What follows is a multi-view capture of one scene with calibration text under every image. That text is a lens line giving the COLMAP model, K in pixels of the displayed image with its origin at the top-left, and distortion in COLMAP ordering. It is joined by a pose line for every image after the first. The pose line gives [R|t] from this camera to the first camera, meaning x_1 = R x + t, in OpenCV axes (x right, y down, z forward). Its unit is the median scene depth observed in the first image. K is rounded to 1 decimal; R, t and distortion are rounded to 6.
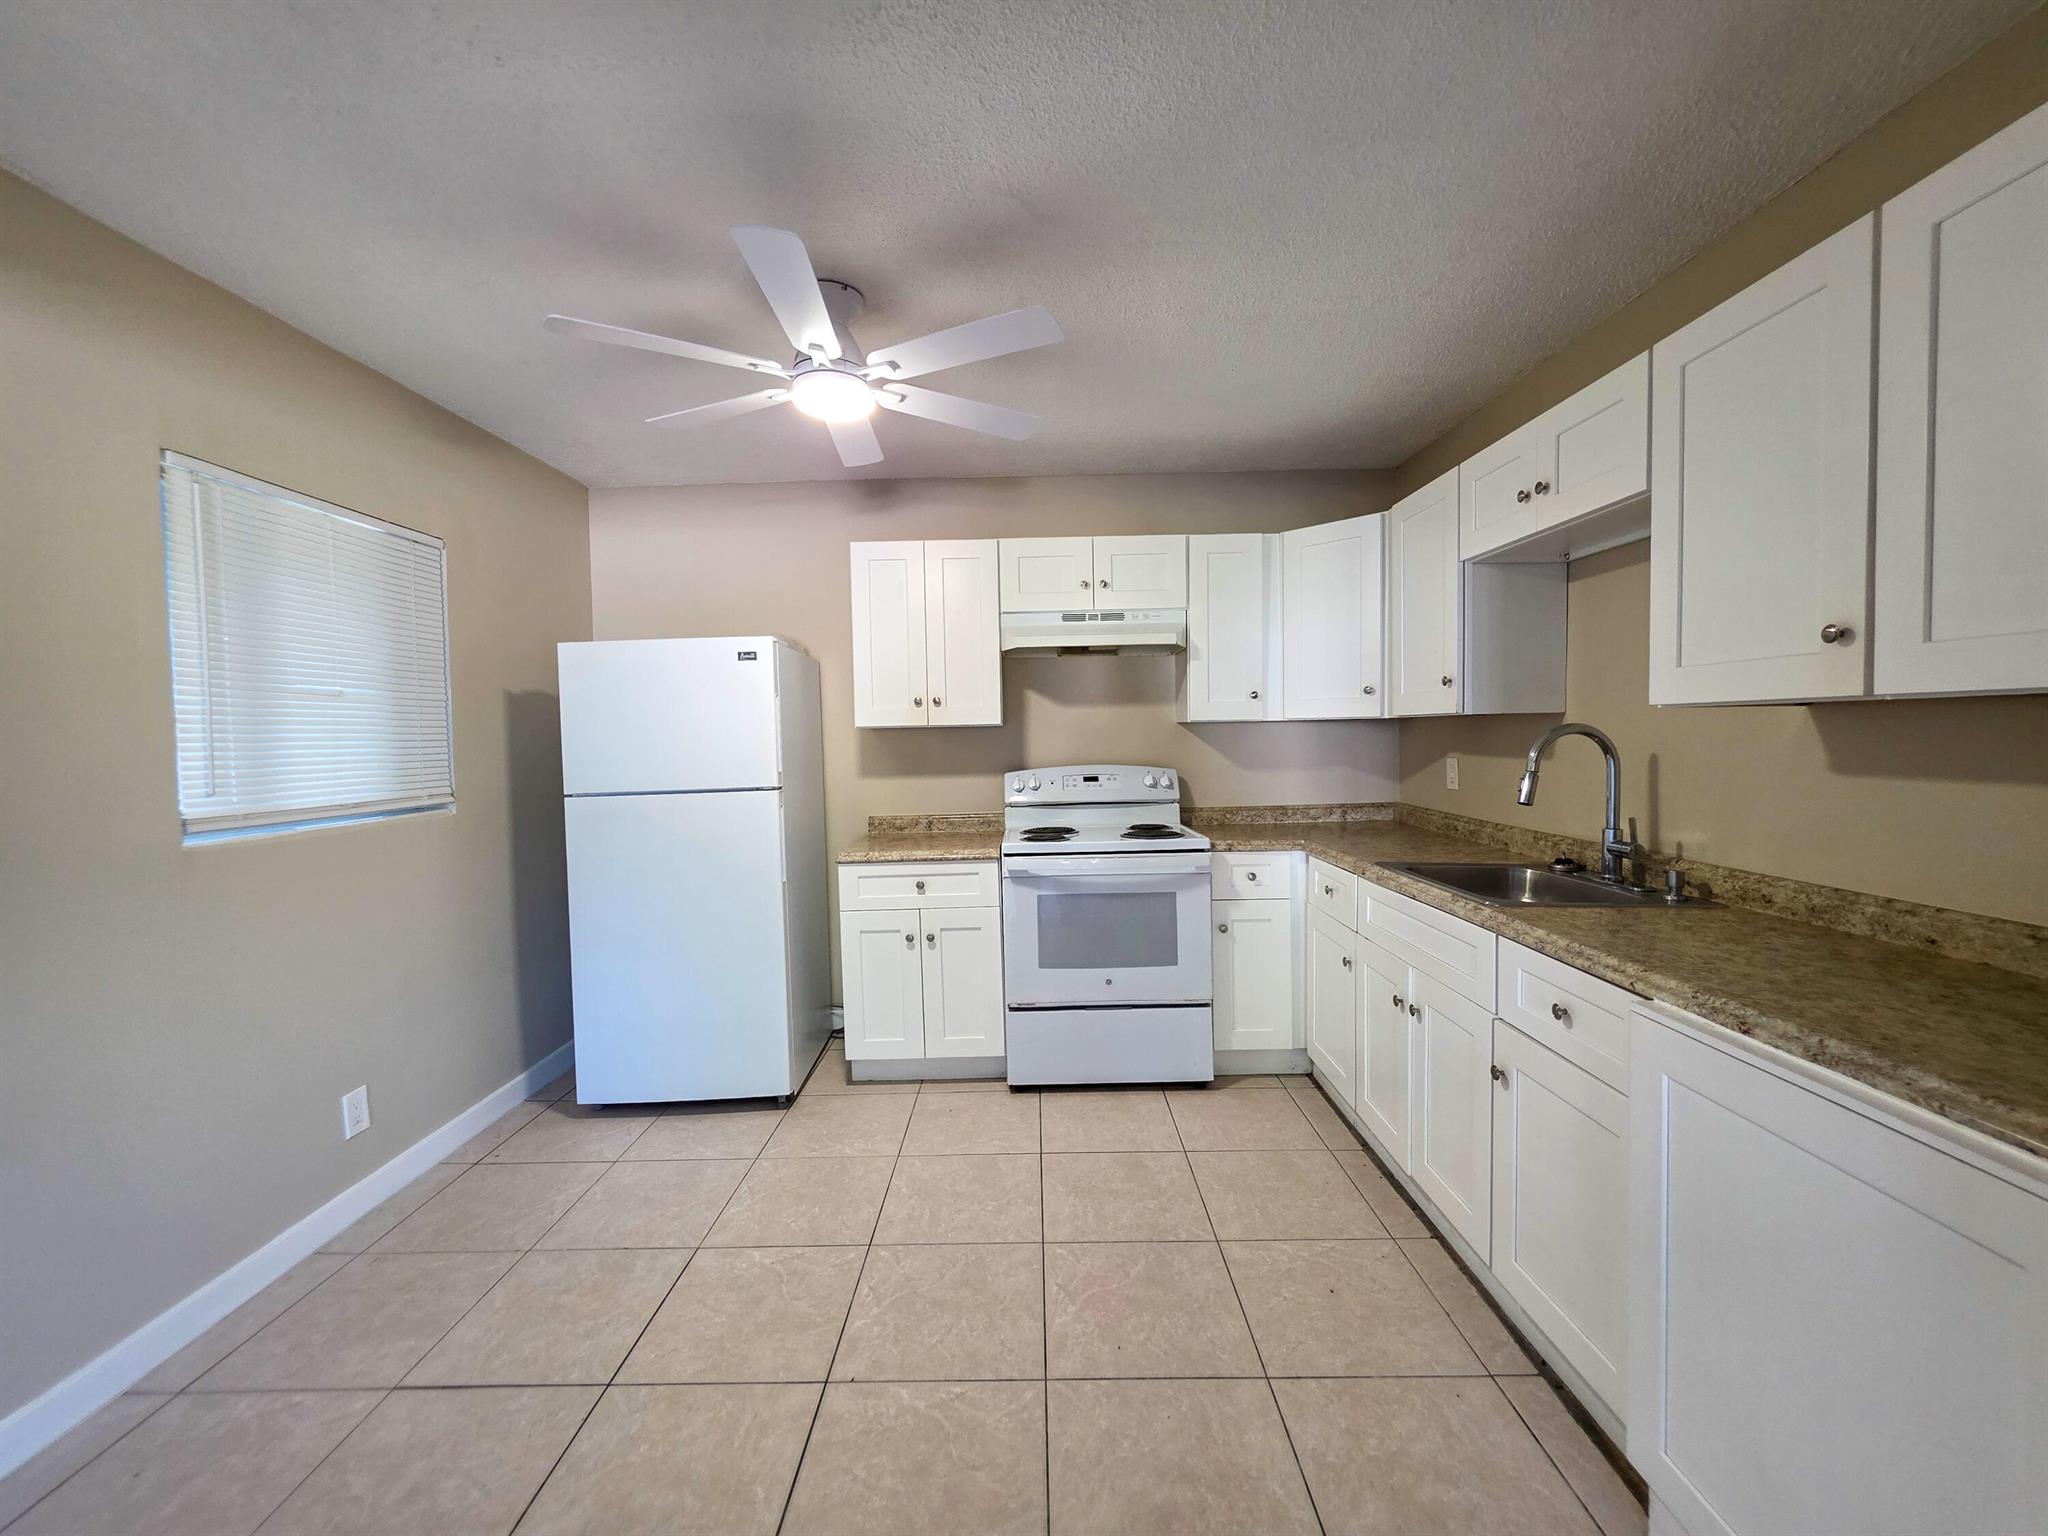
lens RADIAL K [[826.6, 0, 1019.3], [0, 826.6, 760.2], [0, 0, 1]] dist [0.011012, -0.000160]
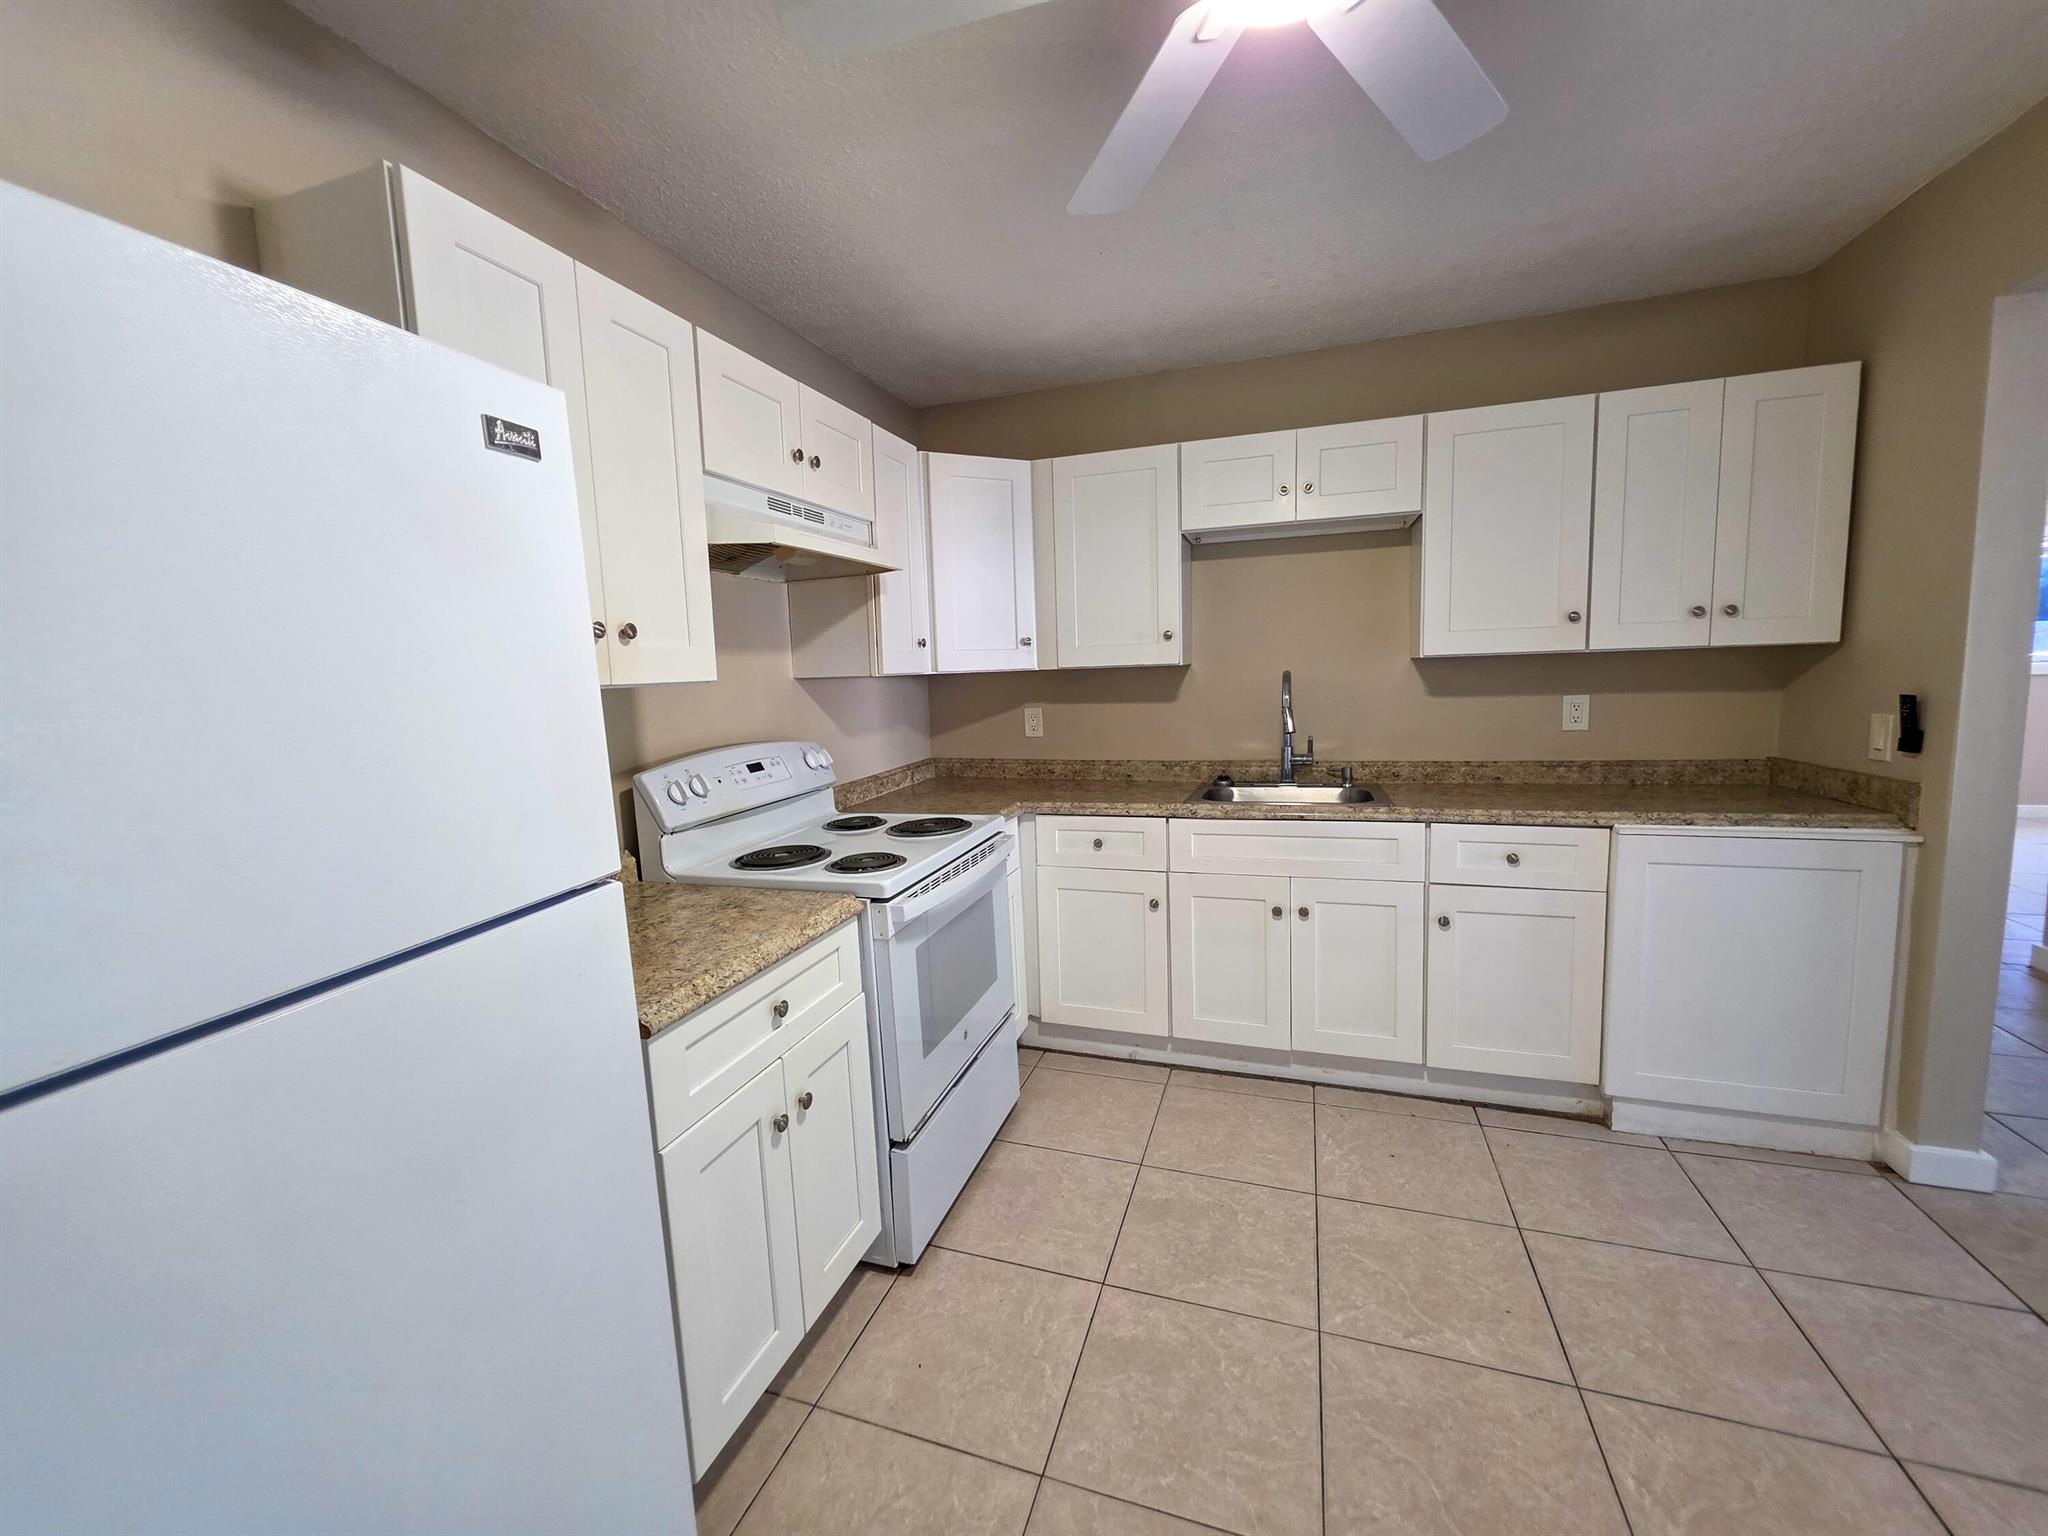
lens RADIAL K [[826.6, 0, 1019.3], [0, 826.6, 760.2], [0, 0, 1]] dist [0.011012, -0.000160]
pose [[0.305136, -0.099042, 0.947144, -0.533043], [0.060278, 0.994591, 0.084584, -0.028304], [-0.950399, 0.031282, 0.309456, 0.716741]]
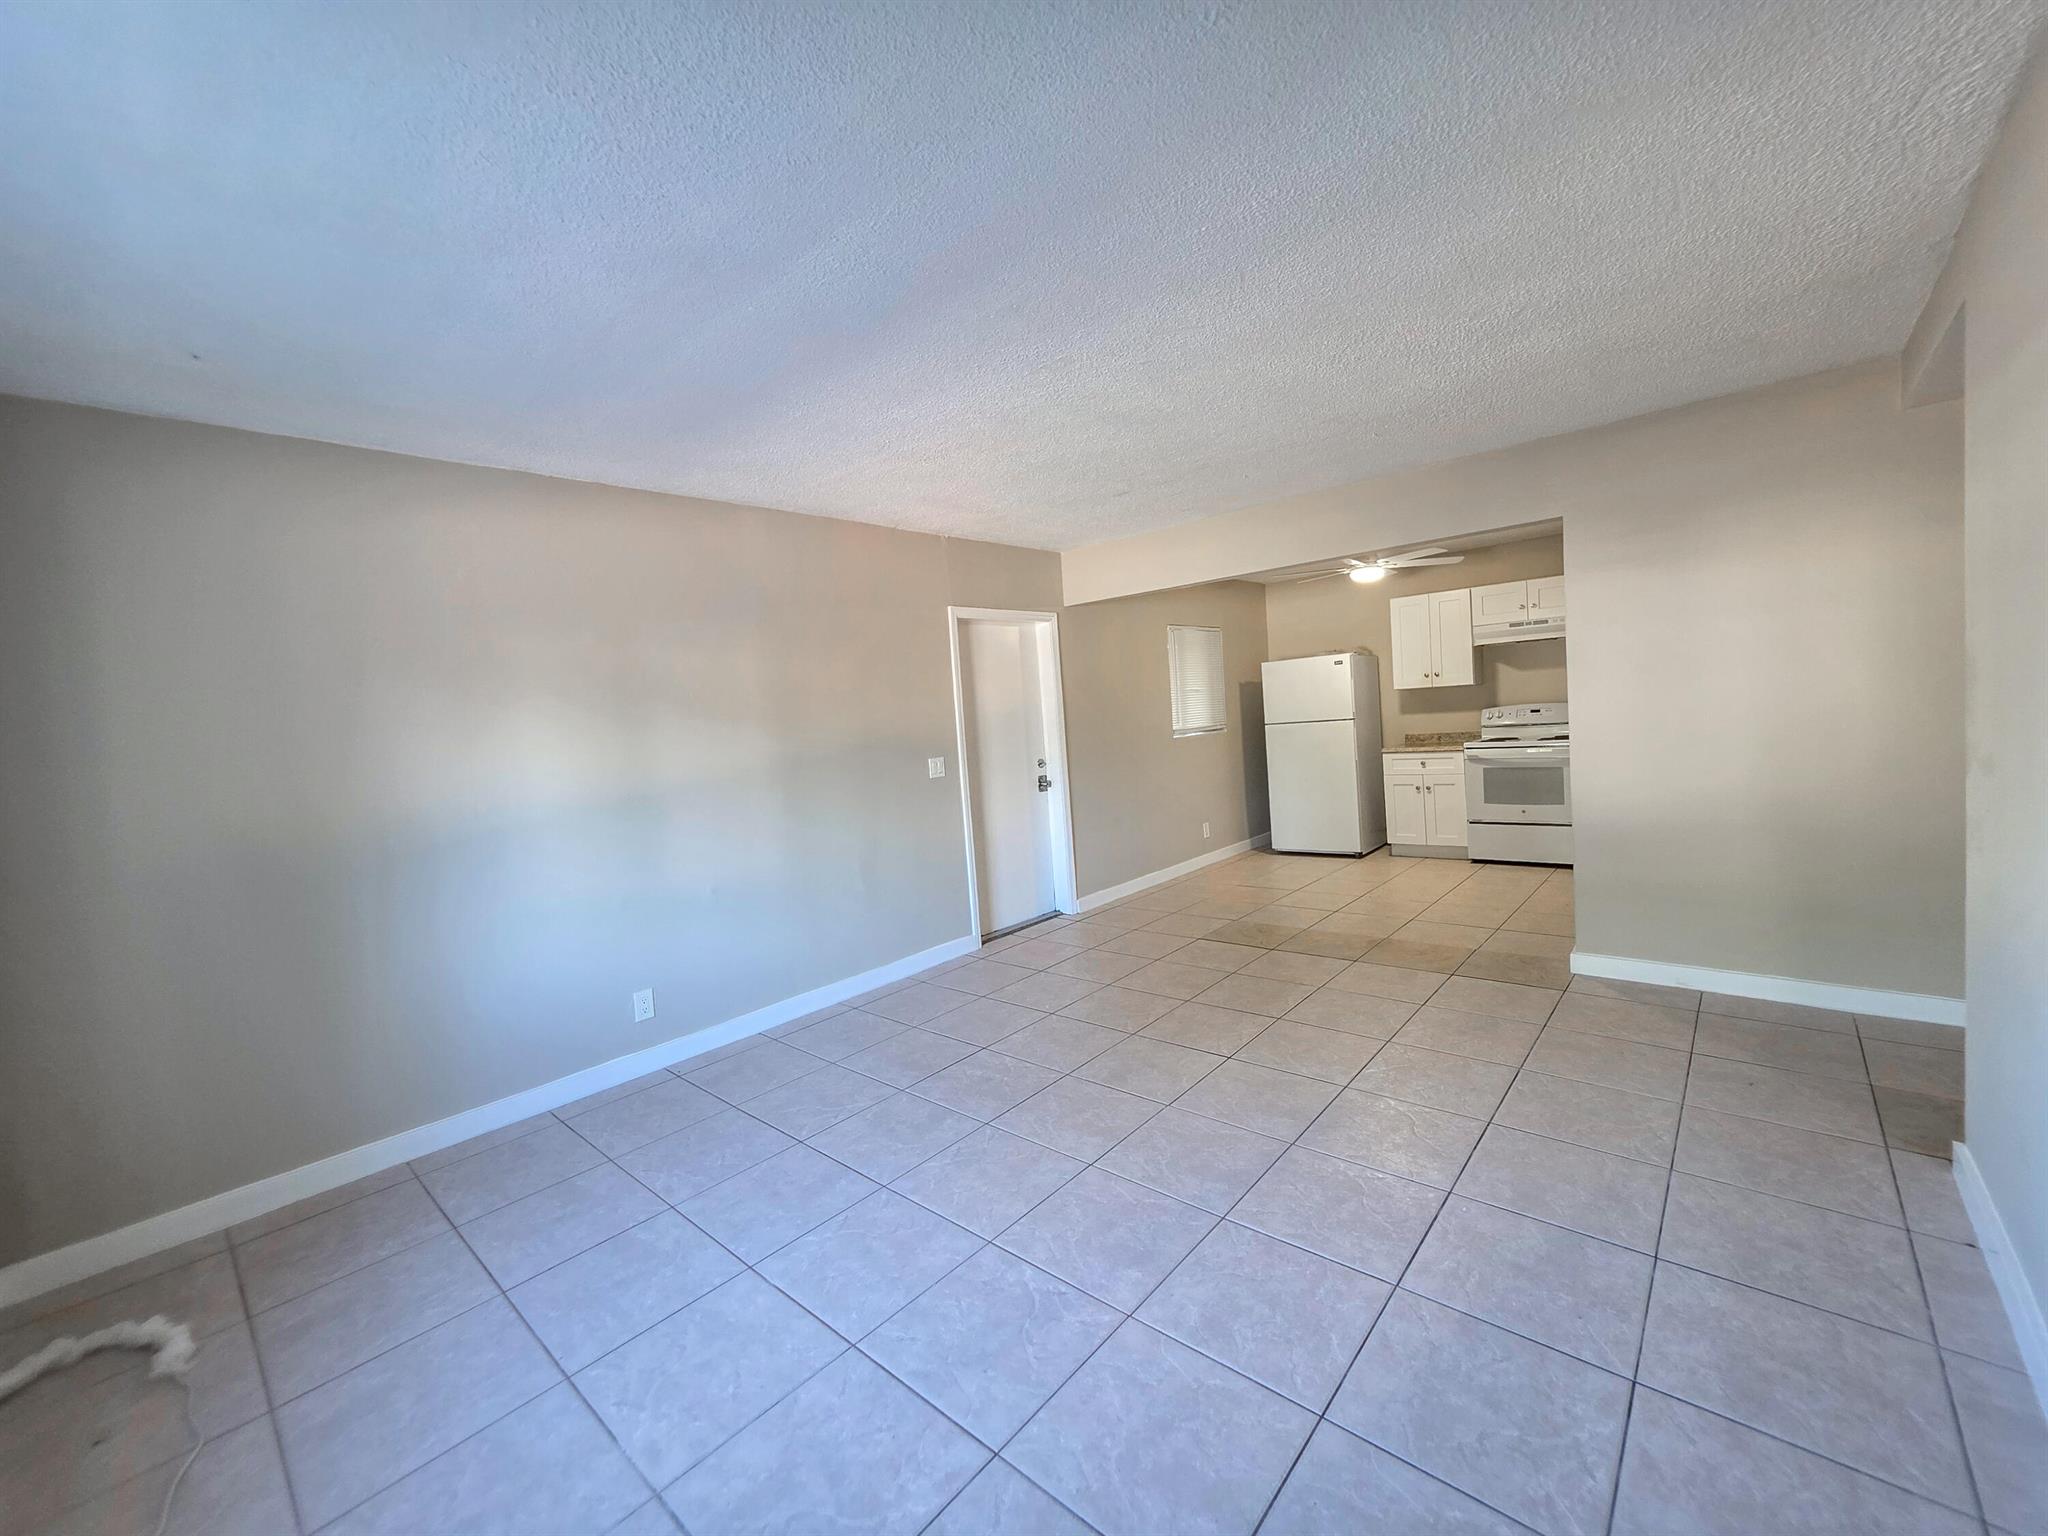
lens RADIAL K [[826.6, 0, 1019.3], [0, 826.6, 760.2], [0, 0, 1]] dist [0.011012, -0.000160]
pose [[0.748470, 0.007422, -0.663127, 0.523511], [0.034510, 0.998147, 0.050122, 0.000491], [0.662270, -0.060399, 0.746827, -1.296452]]
